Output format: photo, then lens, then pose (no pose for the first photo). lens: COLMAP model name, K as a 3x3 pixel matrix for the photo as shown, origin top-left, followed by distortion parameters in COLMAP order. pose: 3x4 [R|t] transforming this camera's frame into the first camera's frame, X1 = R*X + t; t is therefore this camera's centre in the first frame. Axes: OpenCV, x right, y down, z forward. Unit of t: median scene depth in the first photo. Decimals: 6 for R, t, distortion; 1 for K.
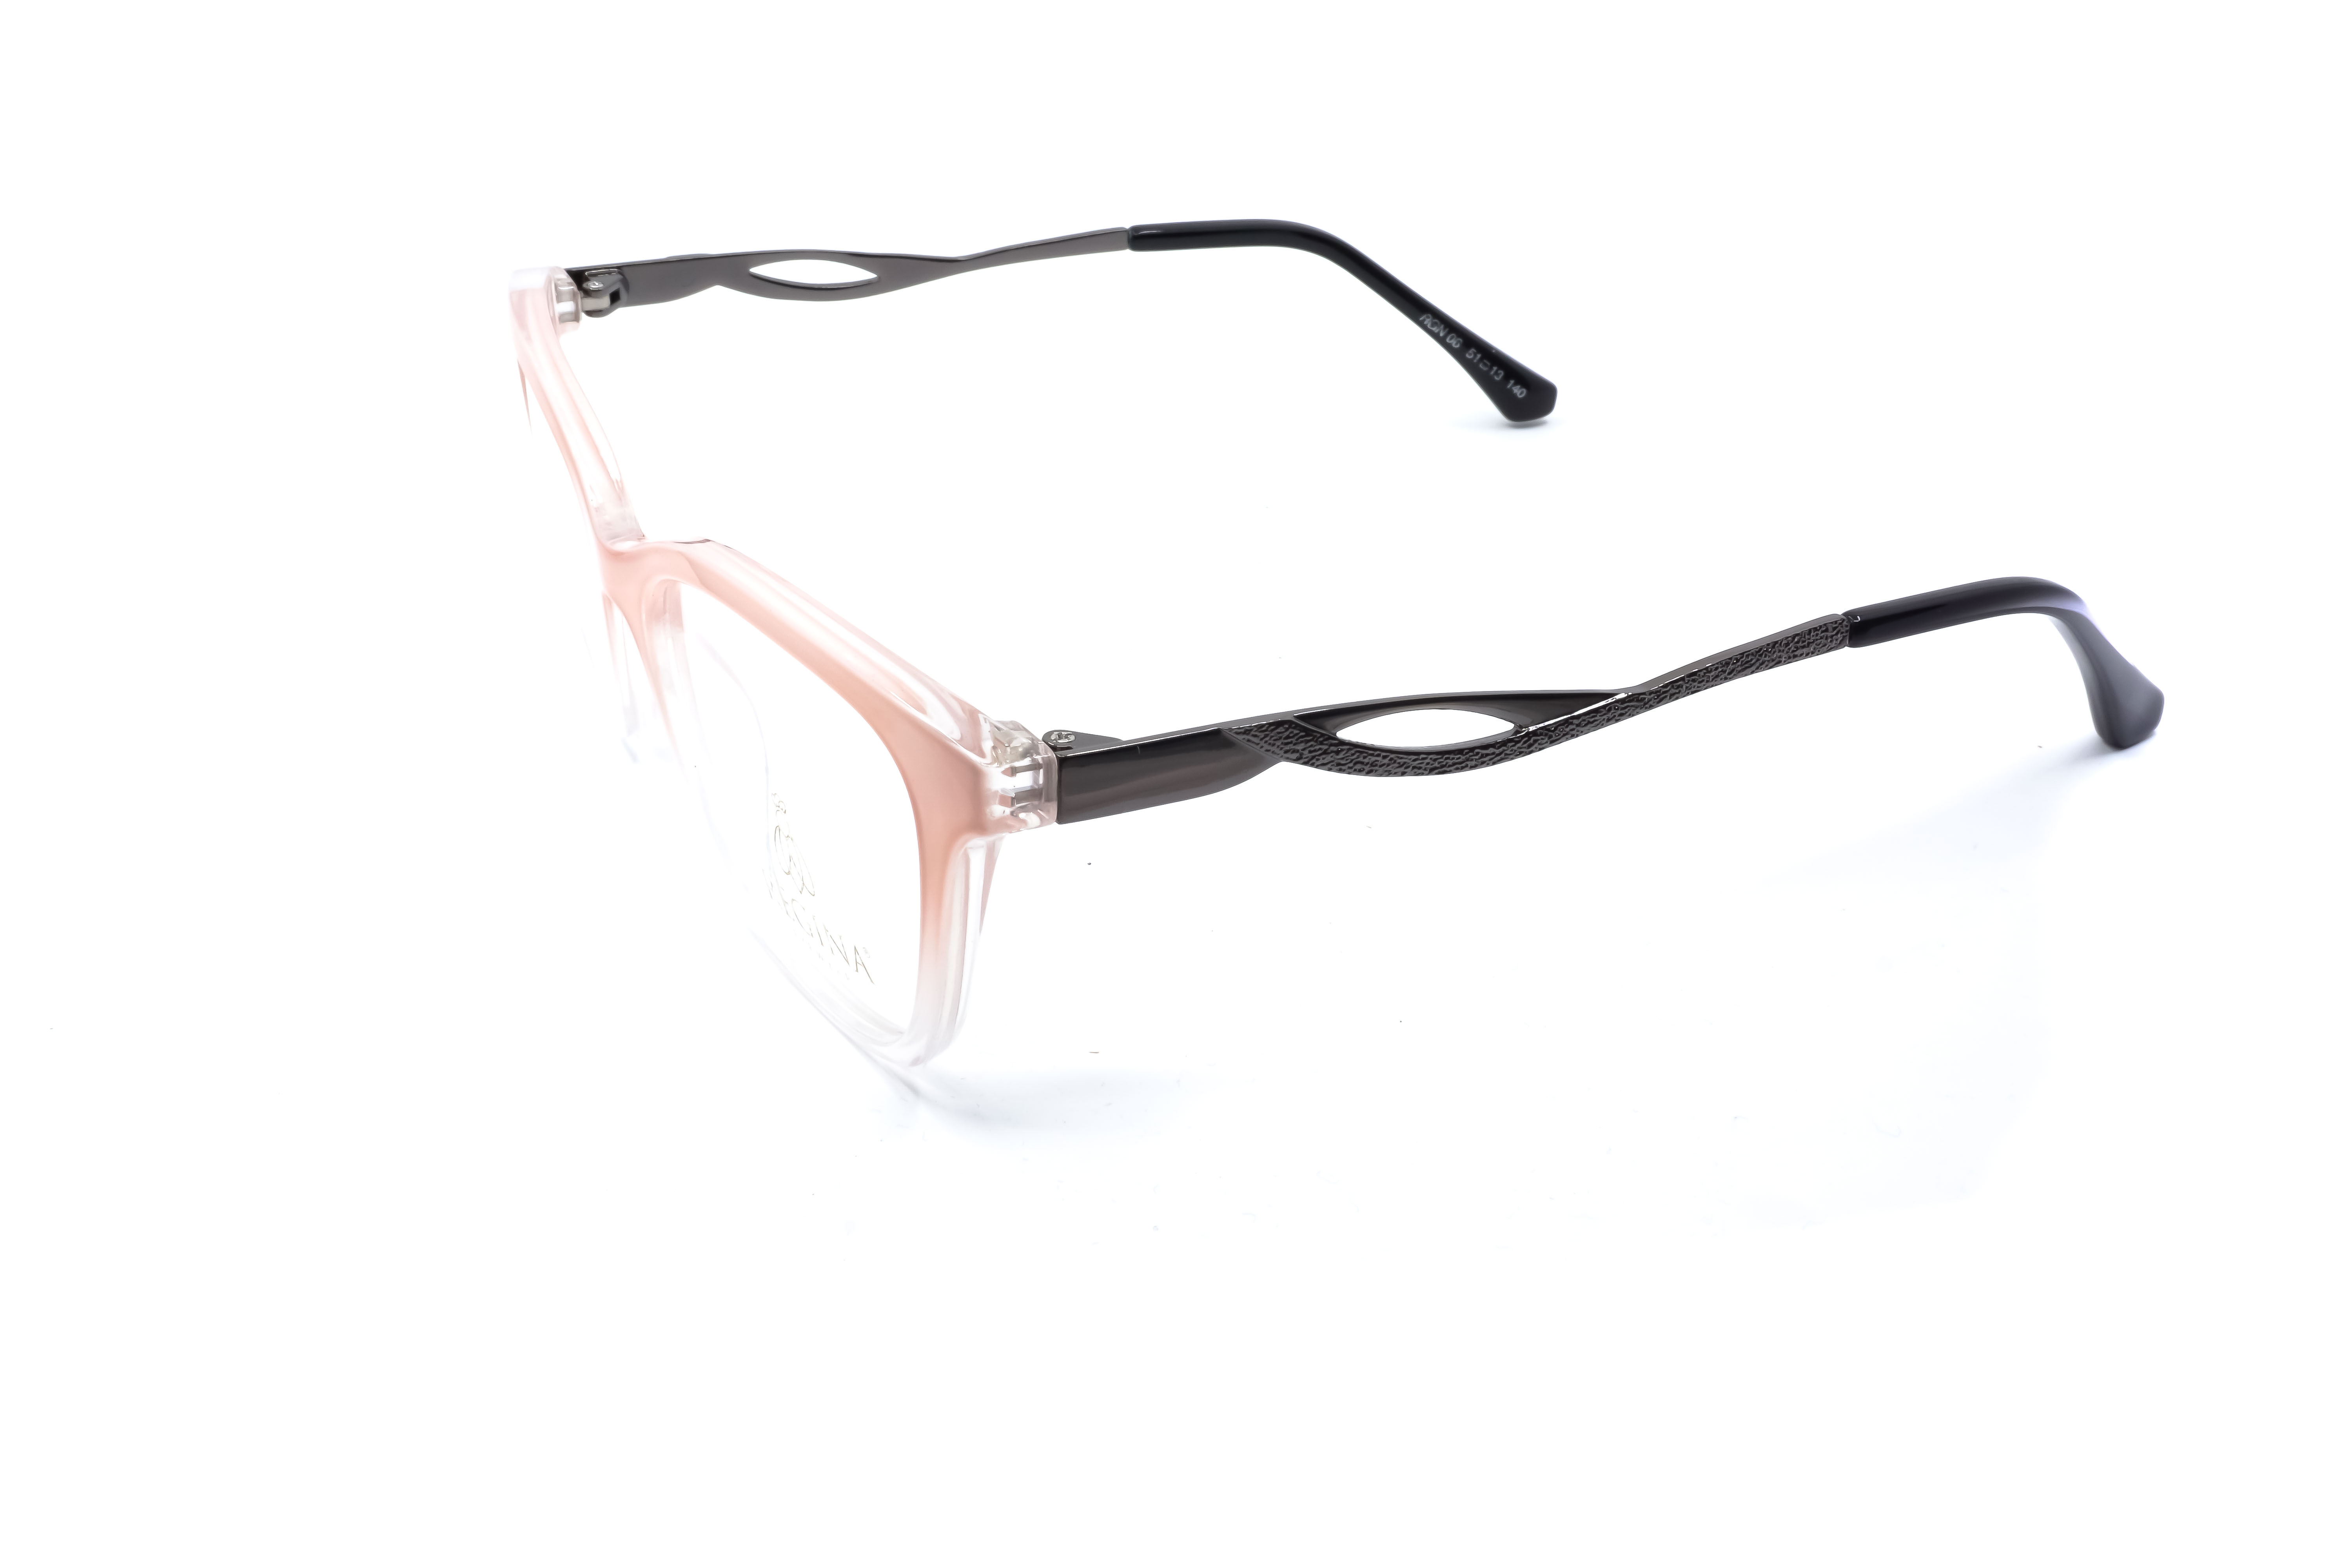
lens RADIAL K [[2377.5, 0, 1187.5], [0, 2377.5, 802.1], [0, 0, 1]] dist [0.021838, 0.000000]
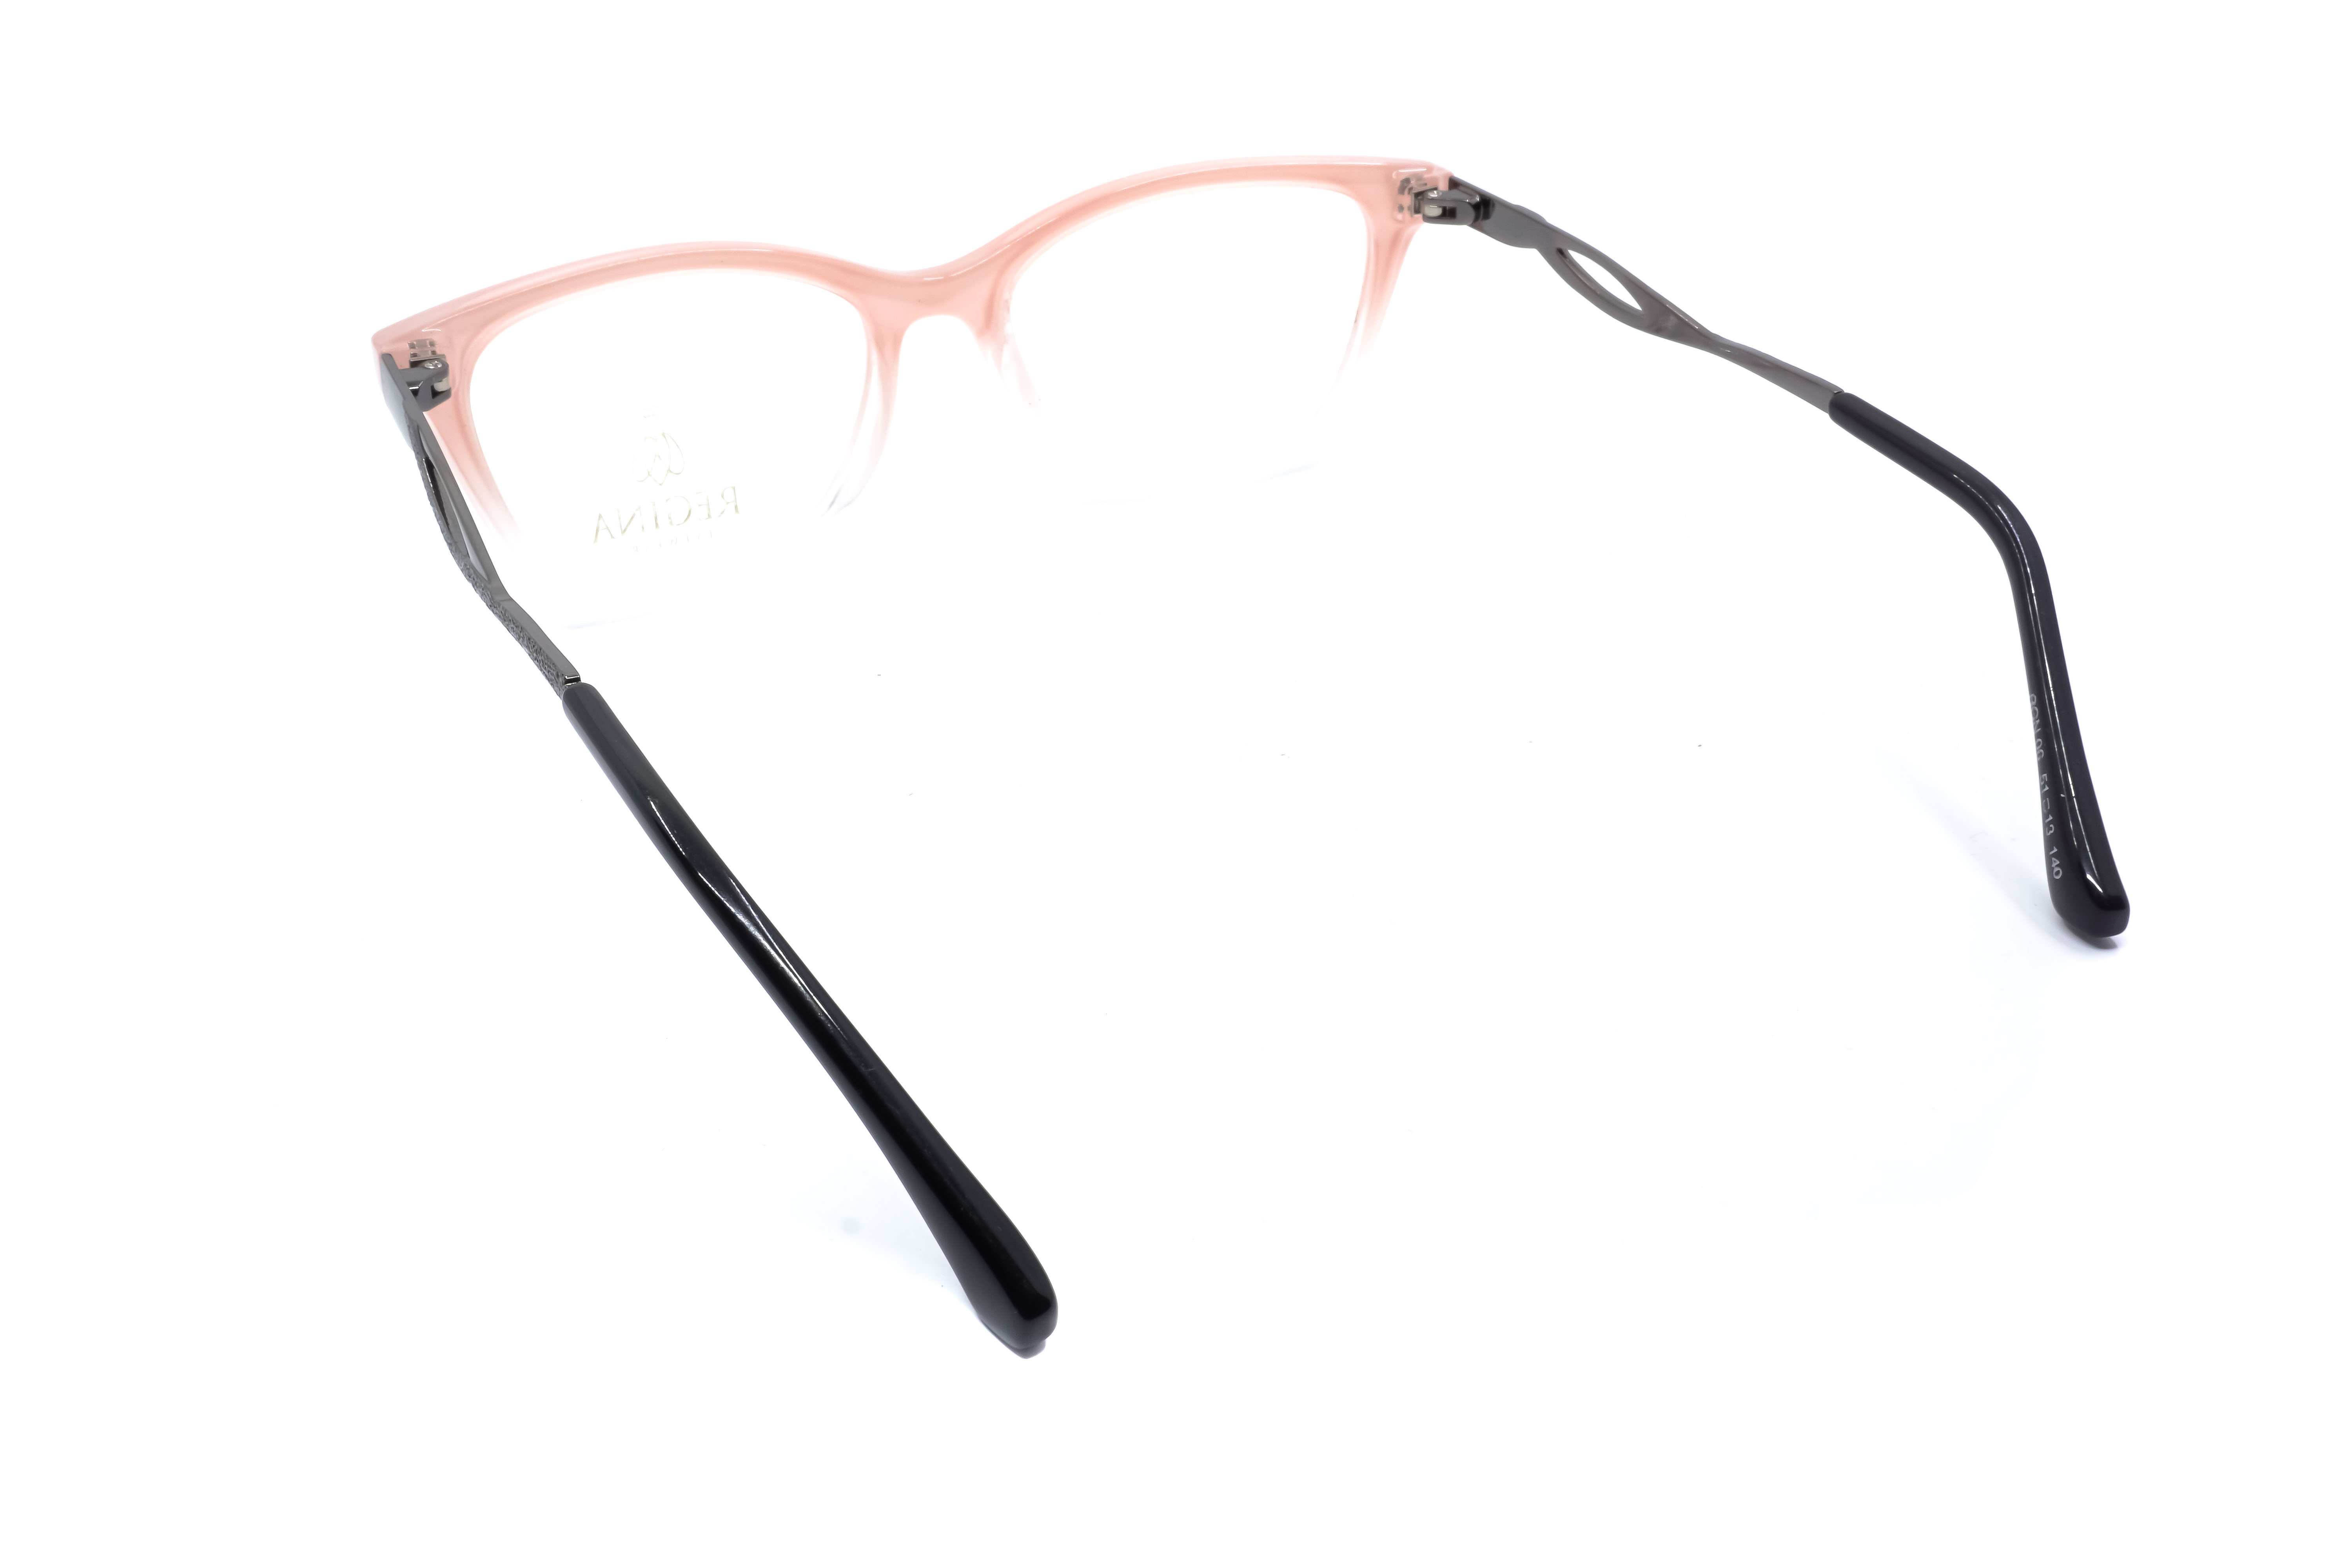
lens RADIAL K [[2377.5, 0, 1172.1], [0, 2377.5, 788.5], [0, 0, 1]] dist [0.021838, 0.000000]
pose [[-0.004635, 0.502867, -0.864351, 0.843497], [-0.479731, 0.757283, 0.443149, -0.438568], [0.877403, 0.416710, 0.237731, 0.744450]]
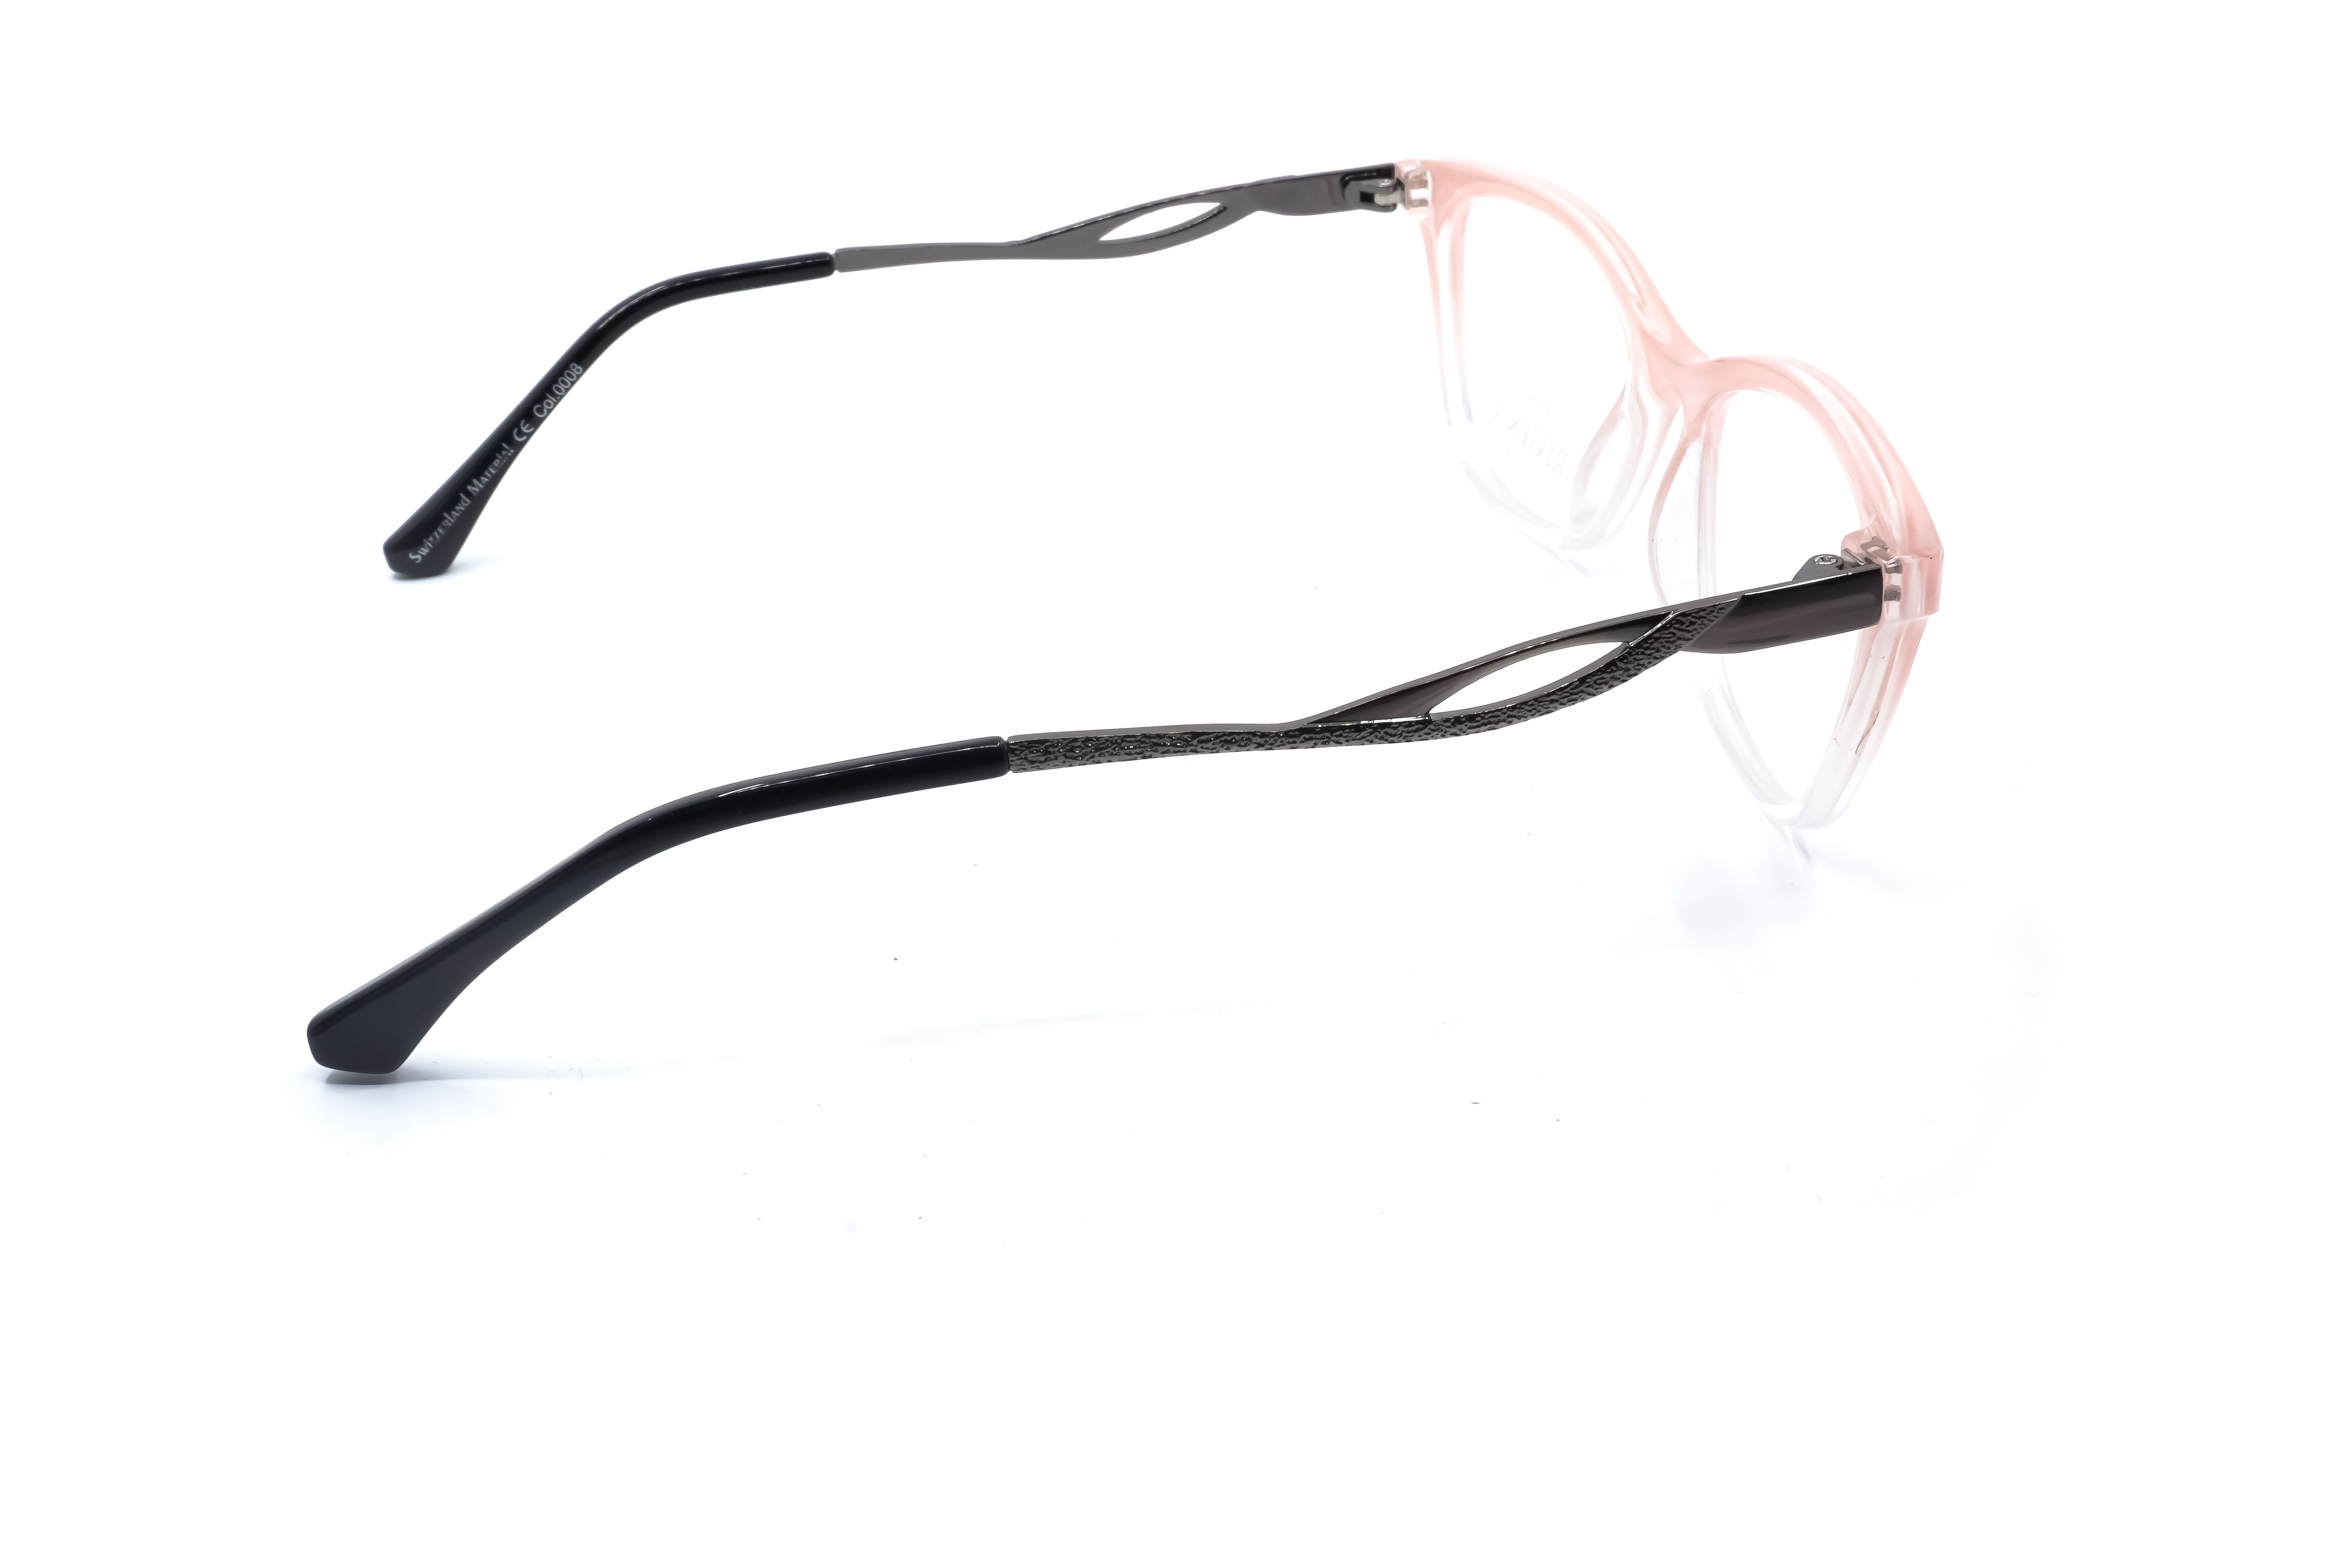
lens RADIAL K [[2377.5, 0, 1185.9], [0, 2377.5, 793.0], [0, 0, 1]] dist [0.021838, 0.000000]
pose [[-0.966129, -0.103171, 0.236537, -0.238012], [0.149796, 0.522160, 0.839589, -0.824908], [-0.210132, 0.846584, -0.489020, 1.458814]]
